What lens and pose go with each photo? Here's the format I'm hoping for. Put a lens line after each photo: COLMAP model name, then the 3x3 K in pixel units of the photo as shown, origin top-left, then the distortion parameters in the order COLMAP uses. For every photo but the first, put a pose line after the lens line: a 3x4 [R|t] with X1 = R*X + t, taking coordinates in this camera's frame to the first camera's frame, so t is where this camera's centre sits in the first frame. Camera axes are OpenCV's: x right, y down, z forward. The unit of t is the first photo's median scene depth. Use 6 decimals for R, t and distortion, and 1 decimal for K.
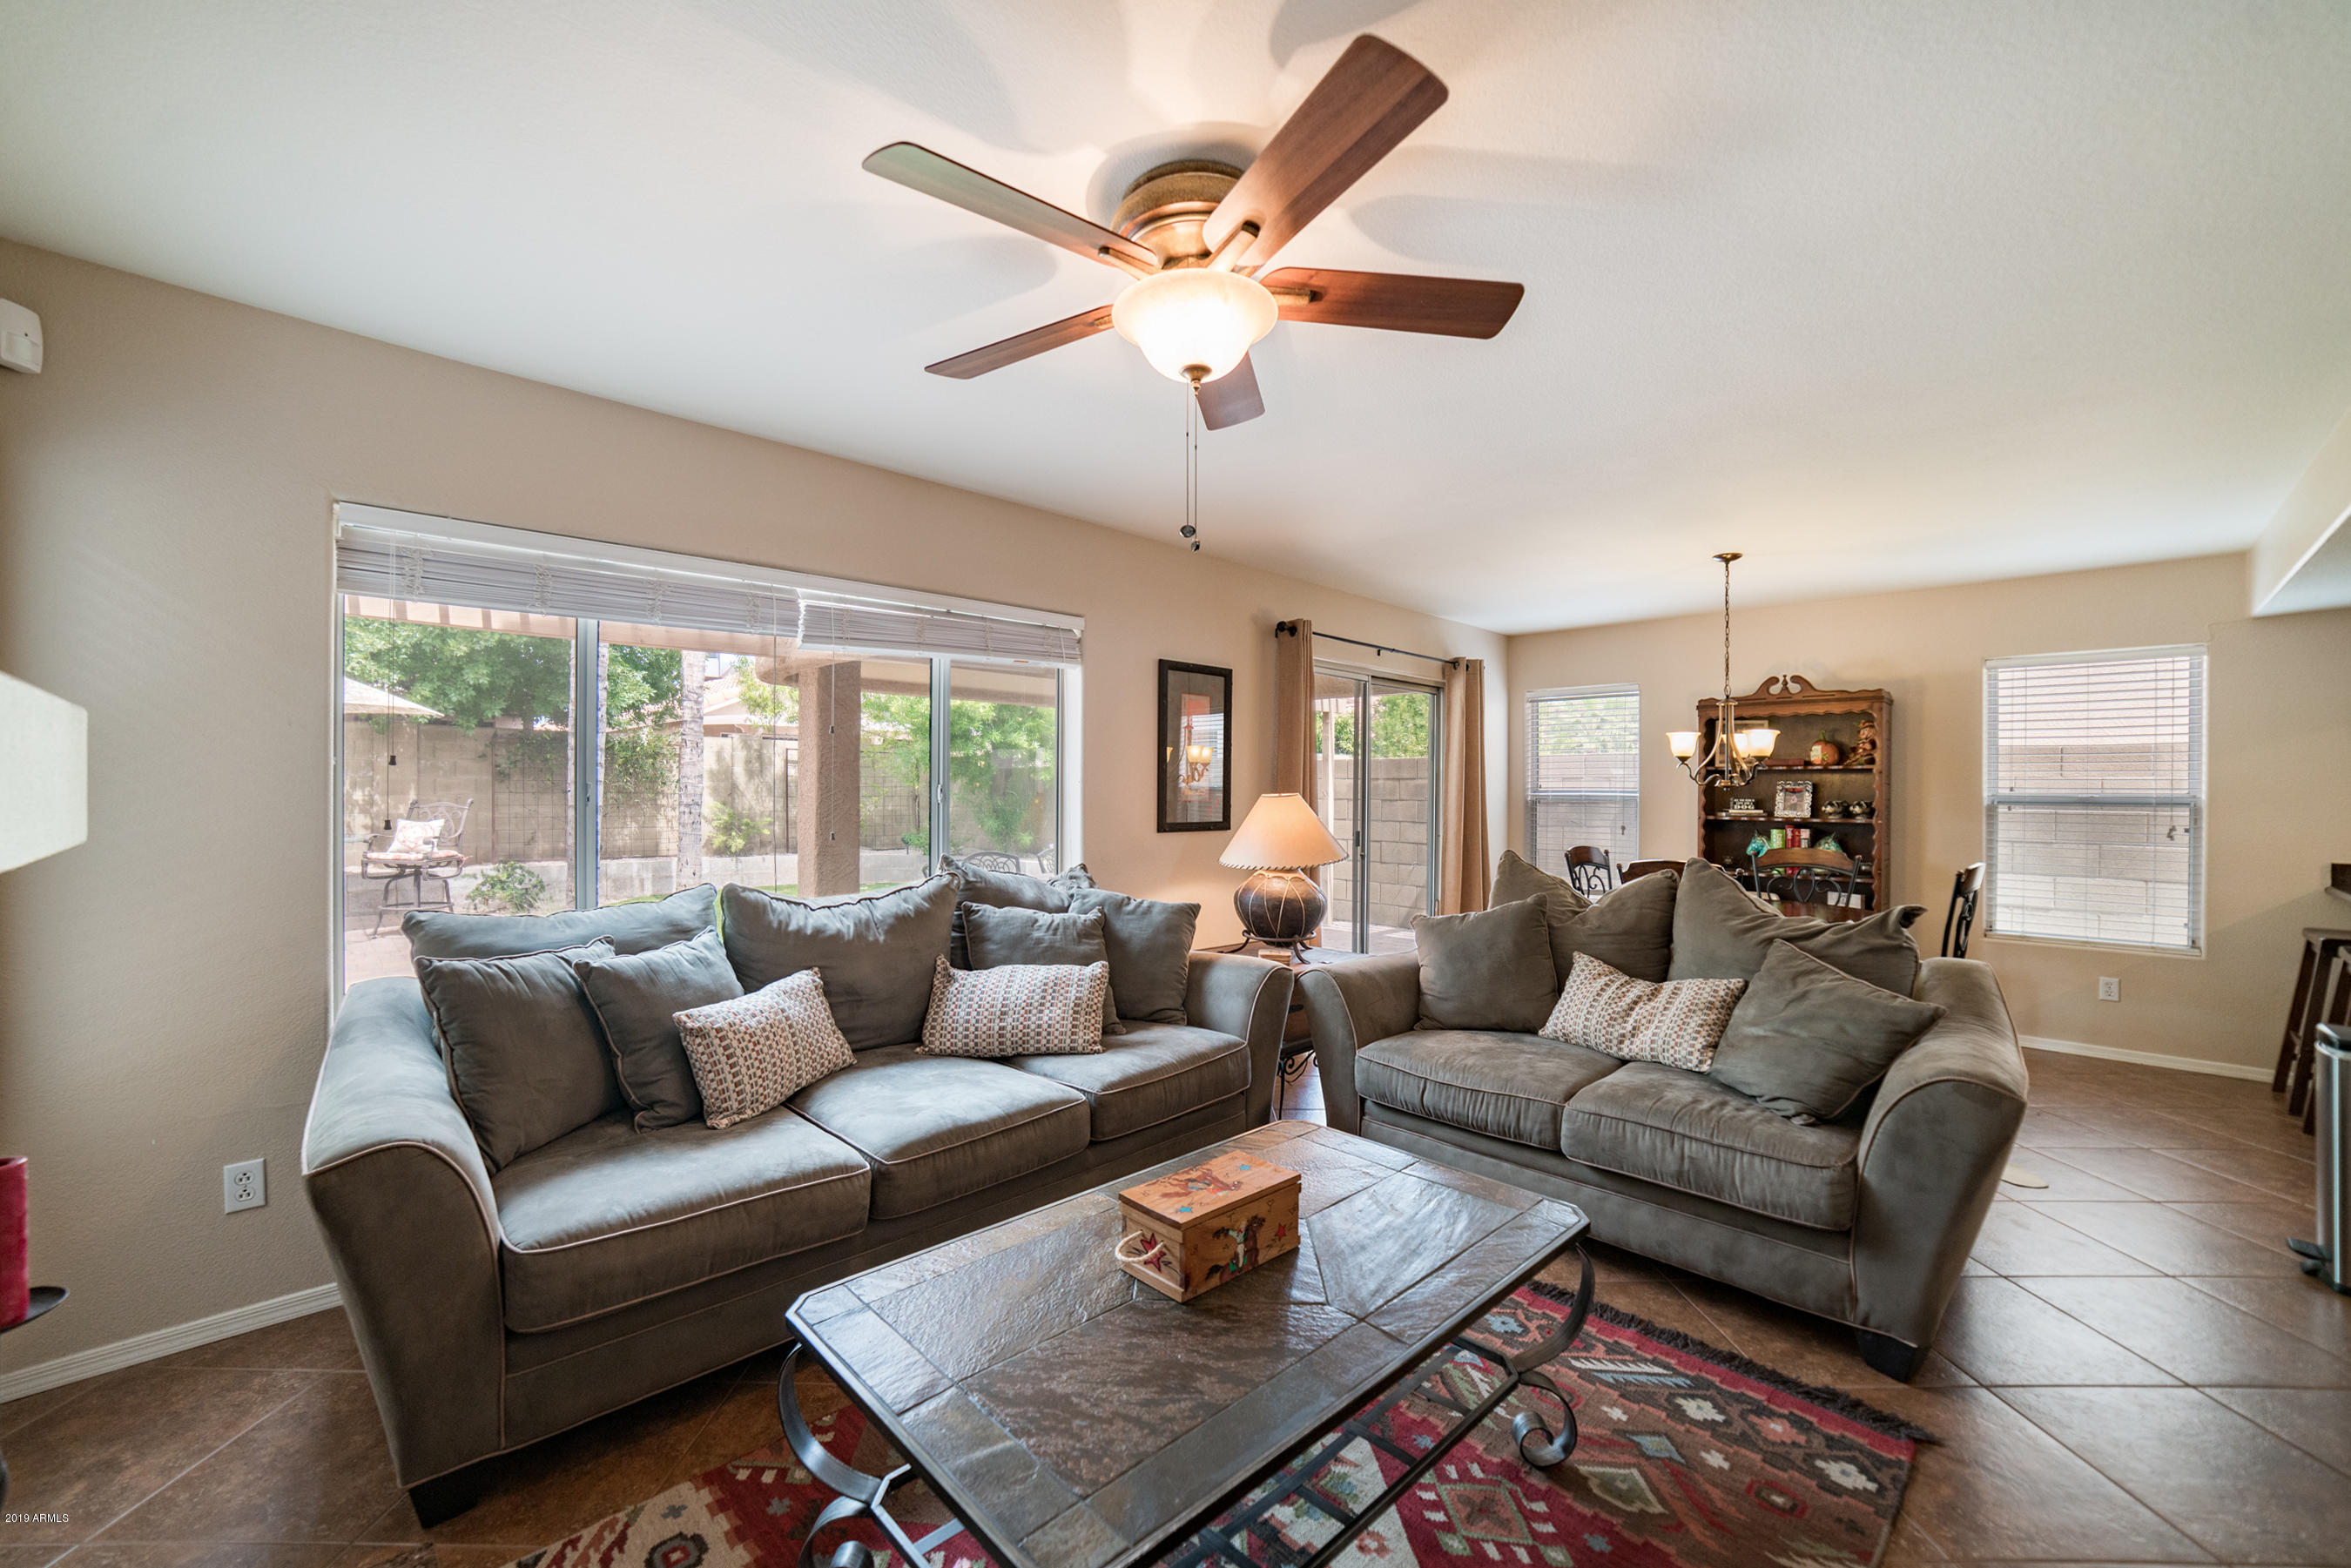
lens RADIAL K [[934.1, 0, 1168.8], [0, 934.1, 789.6], [0, 0, 1]] dist [-0.003456, 0.000290]
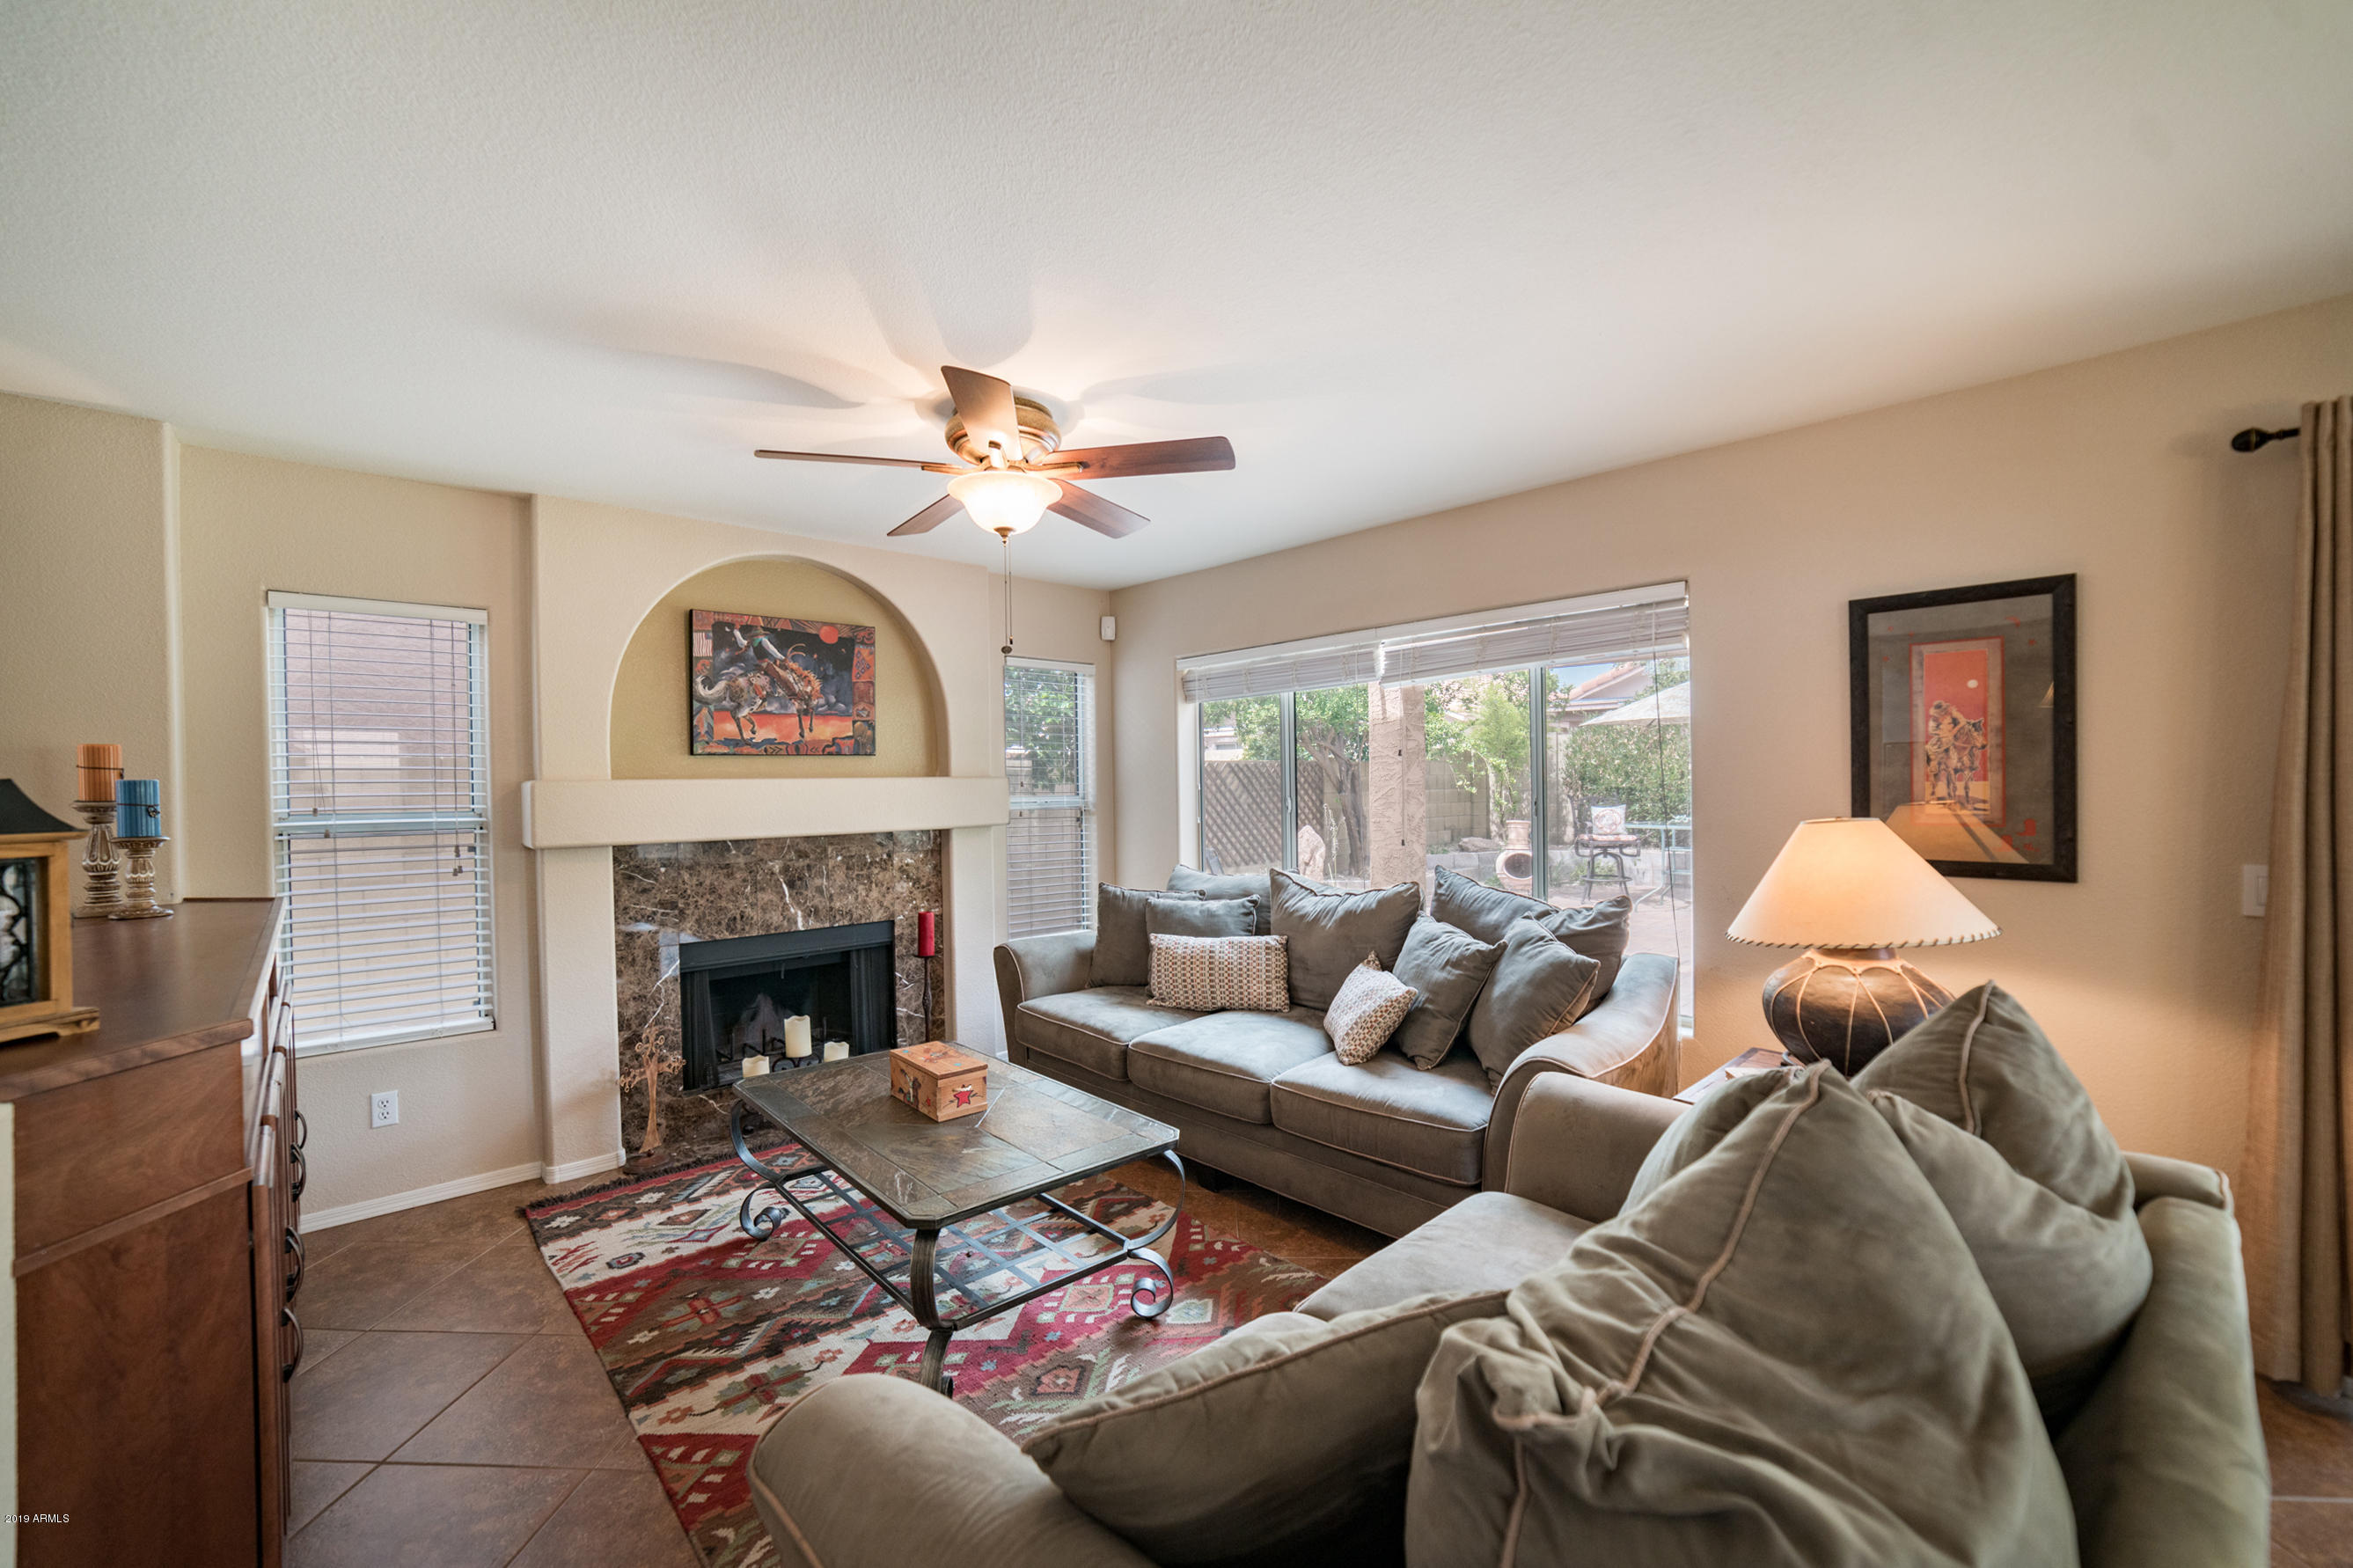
lens RADIAL K [[934.9, 0, 1157.1], [0, 934.9, 793.6], [0, 0, 1]] dist [-0.003456, 0.000290]
pose [[-0.012141, 0.001717, -0.999925, 0.786215], [0.007139, 0.999973, 0.001631, -0.015553], [0.999901, -0.007118, -0.012153, 0.666270]]
